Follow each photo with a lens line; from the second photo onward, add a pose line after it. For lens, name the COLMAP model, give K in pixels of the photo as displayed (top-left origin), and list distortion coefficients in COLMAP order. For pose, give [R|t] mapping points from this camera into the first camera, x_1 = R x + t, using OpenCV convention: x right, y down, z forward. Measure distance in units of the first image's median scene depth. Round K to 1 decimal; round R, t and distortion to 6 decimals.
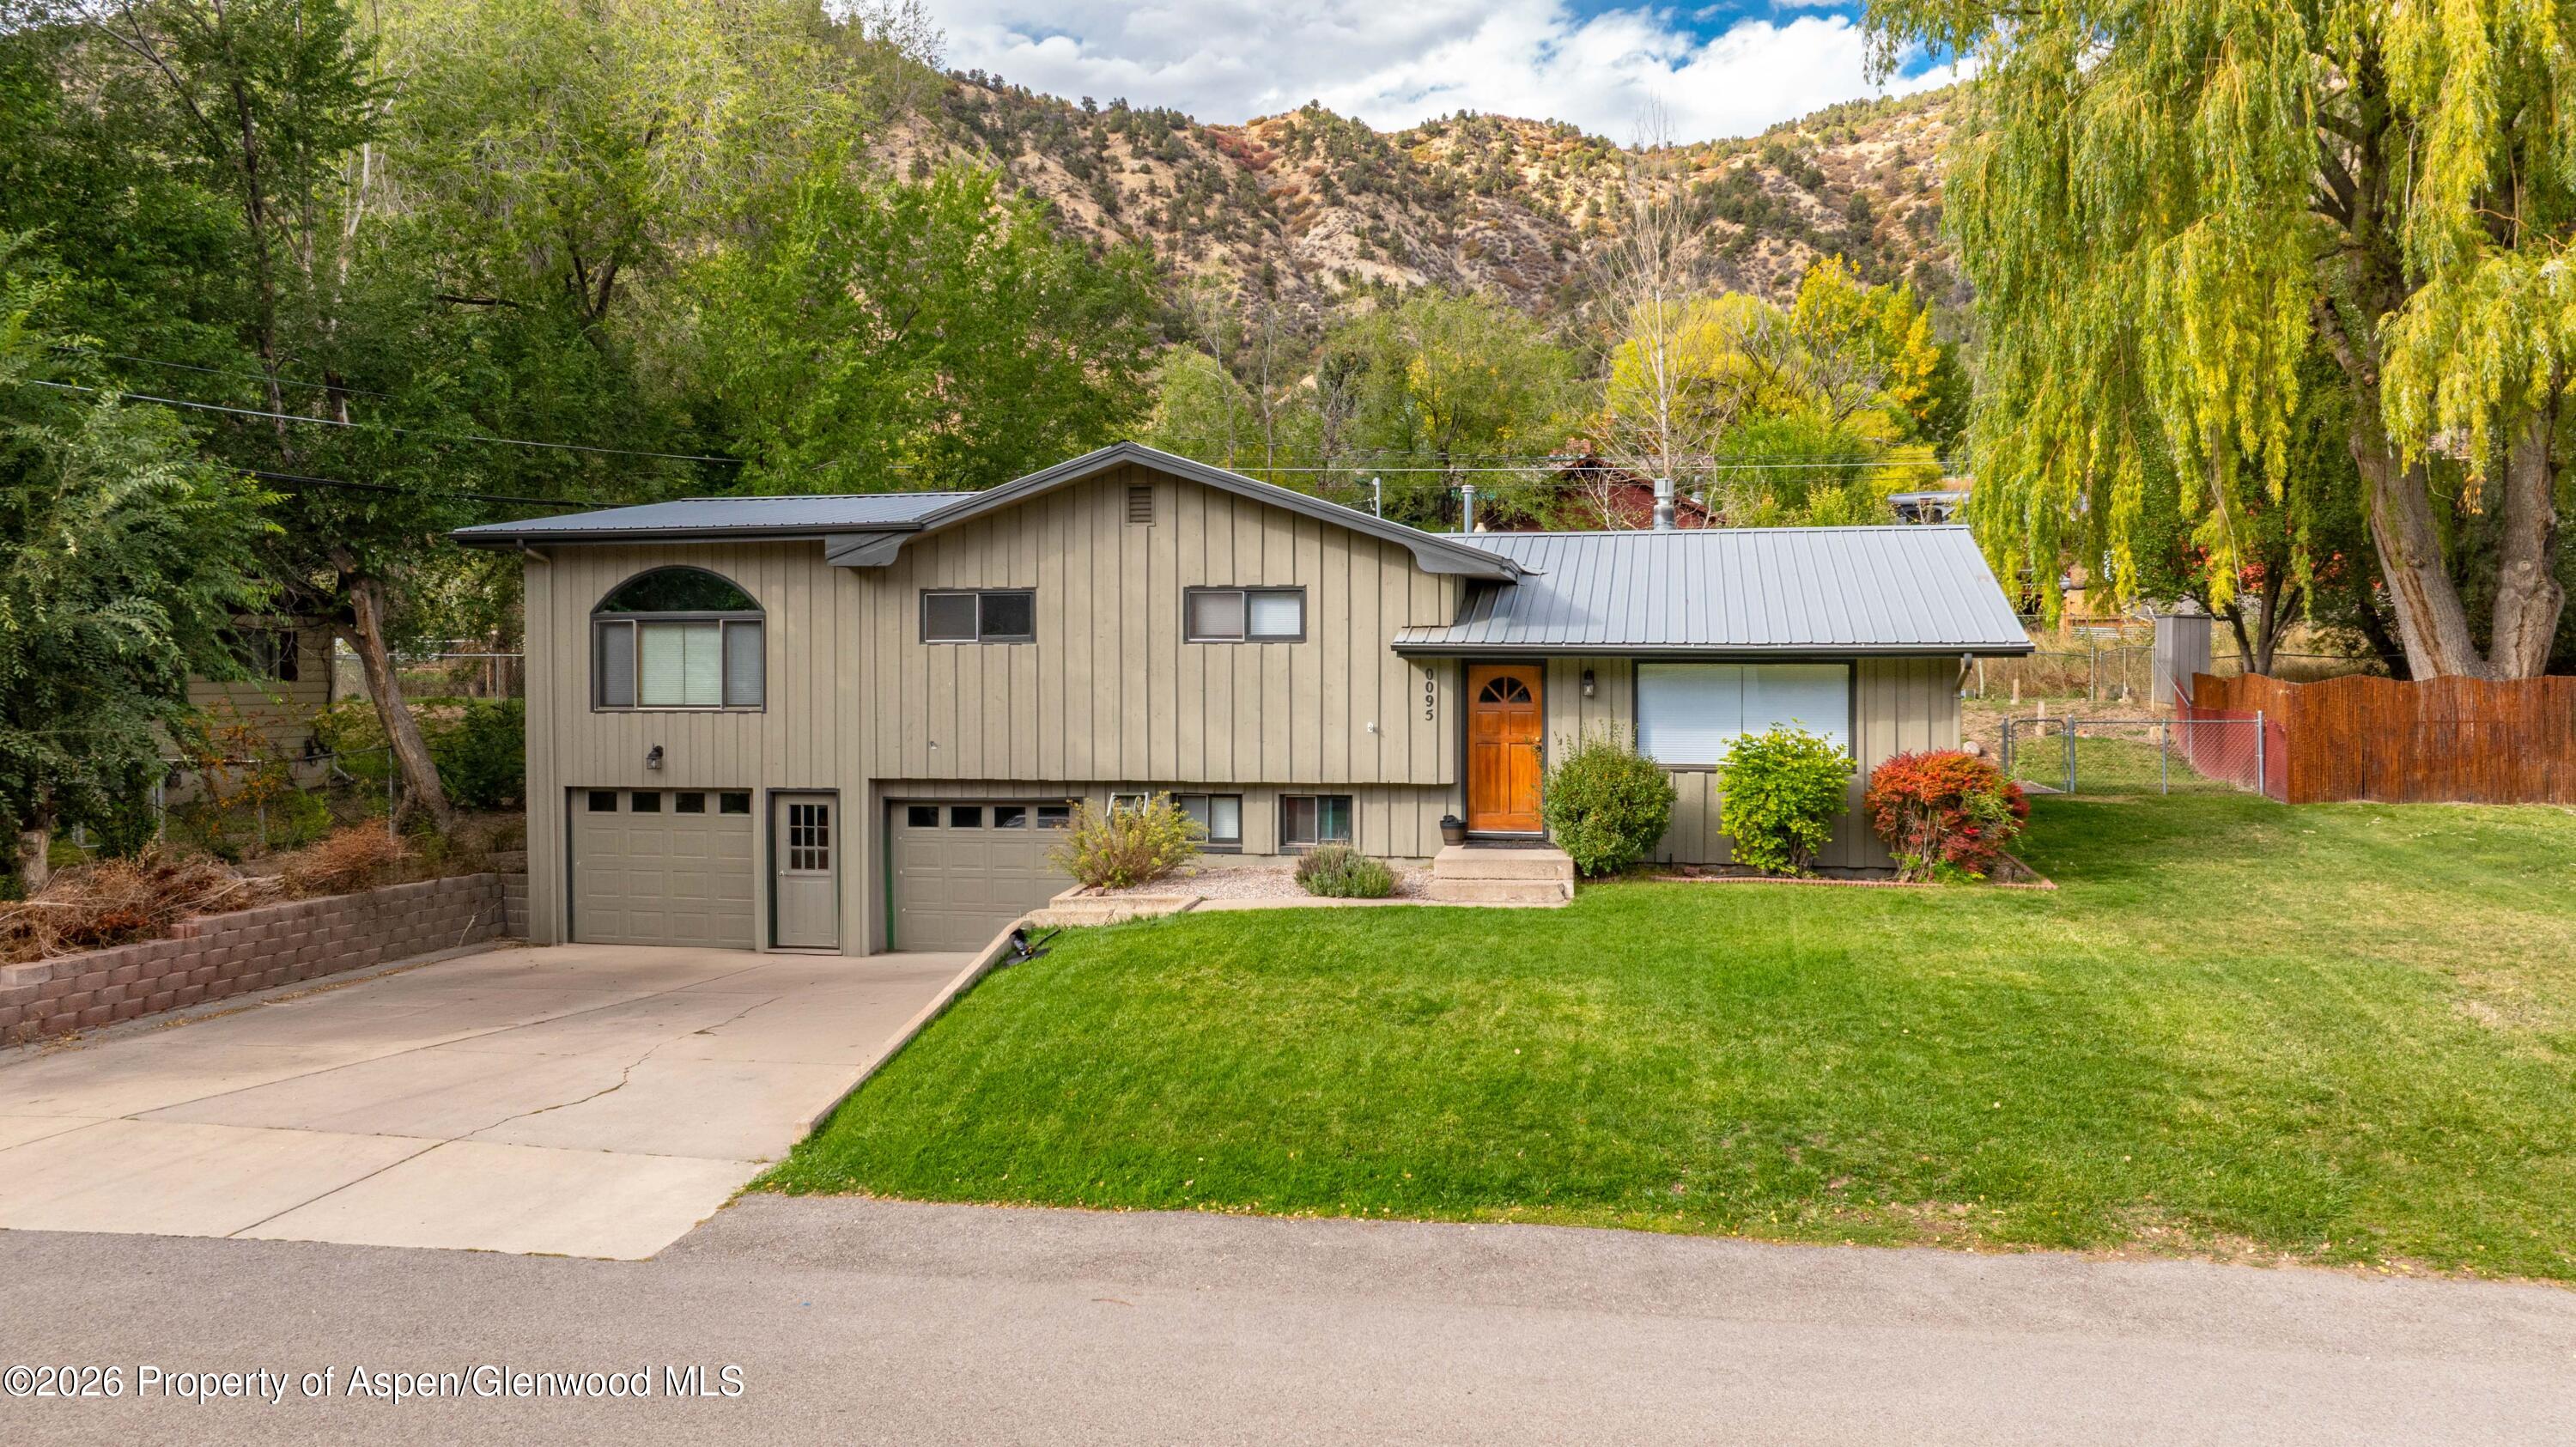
lens RADIAL K [[1850.7, 0, 1285.0], [0, 1850.7, 653.5], [0, 0, 1]] dist [-0.021140, -0.001729]
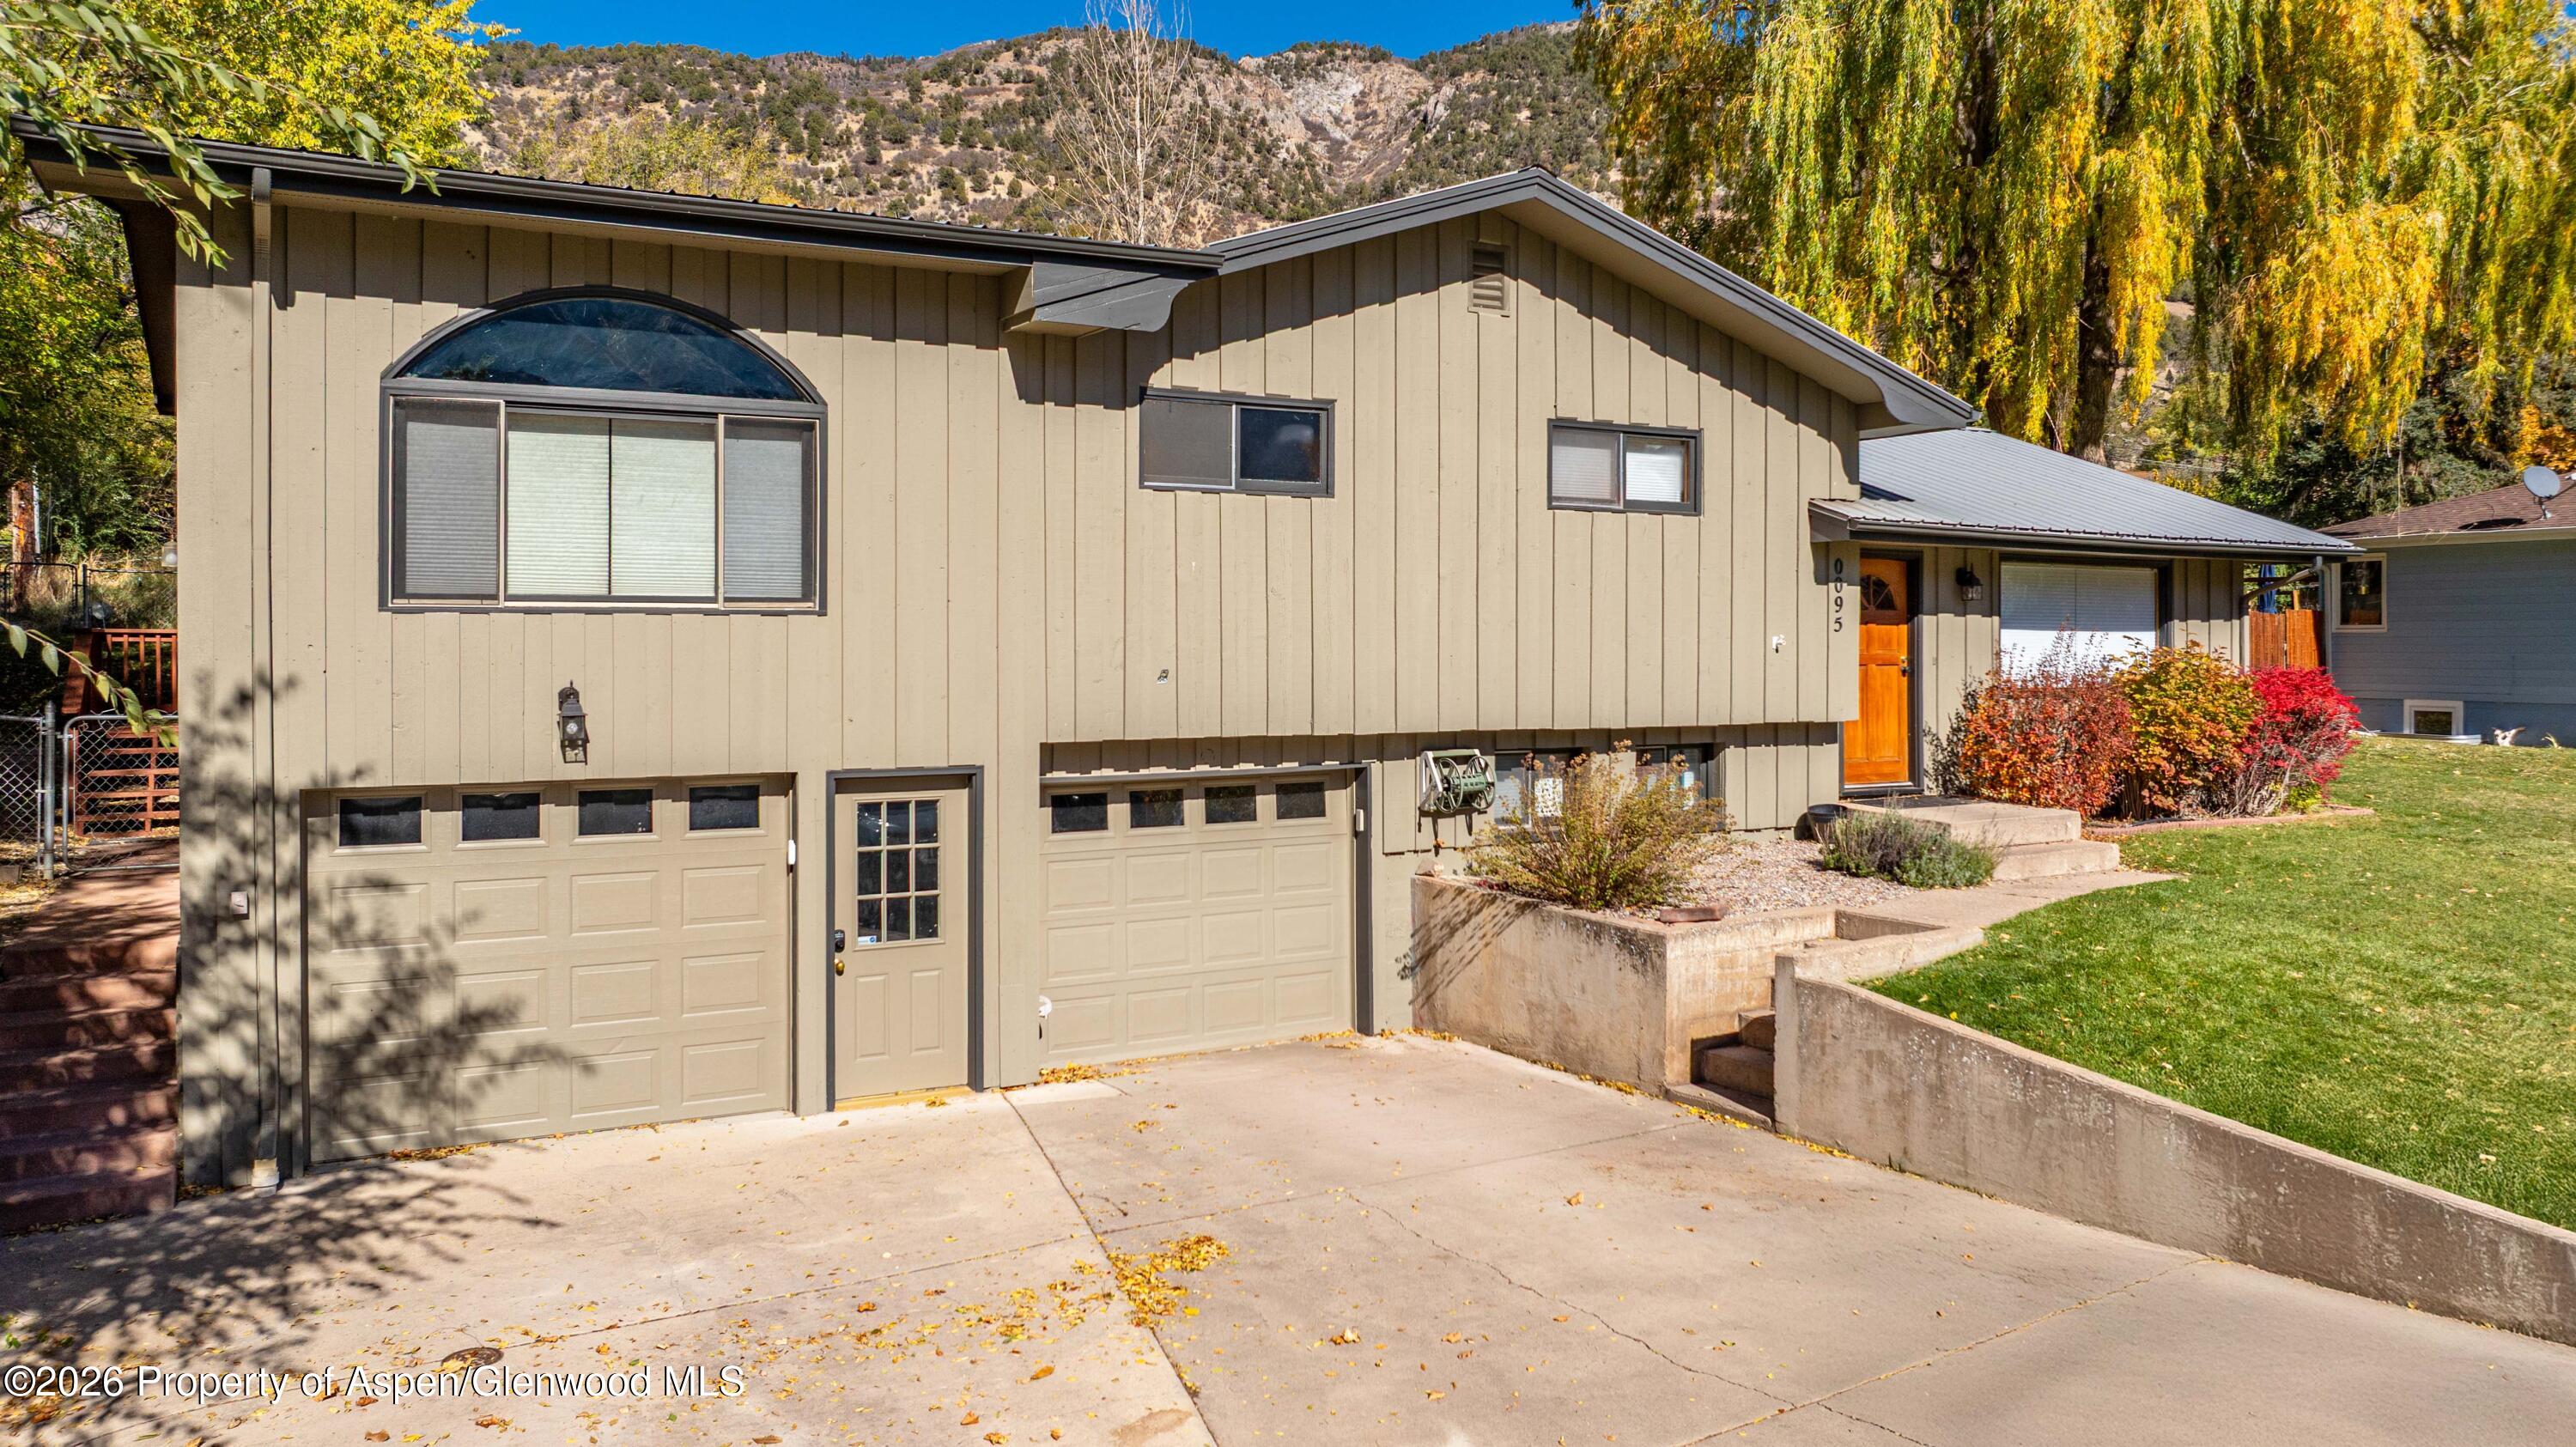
lens RADIAL K [[1850.7, 0, 1285.0], [0, 1850.7, 653.5], [0, 0, 1]] dist [-0.021140, -0.001729]
pose [[0.752868, -0.000140, 0.658171, -0.494958], [-0.009968, 0.999883, 0.011615, 0.034284], [-0.658096, -0.015306, 0.752778, 0.544144]]
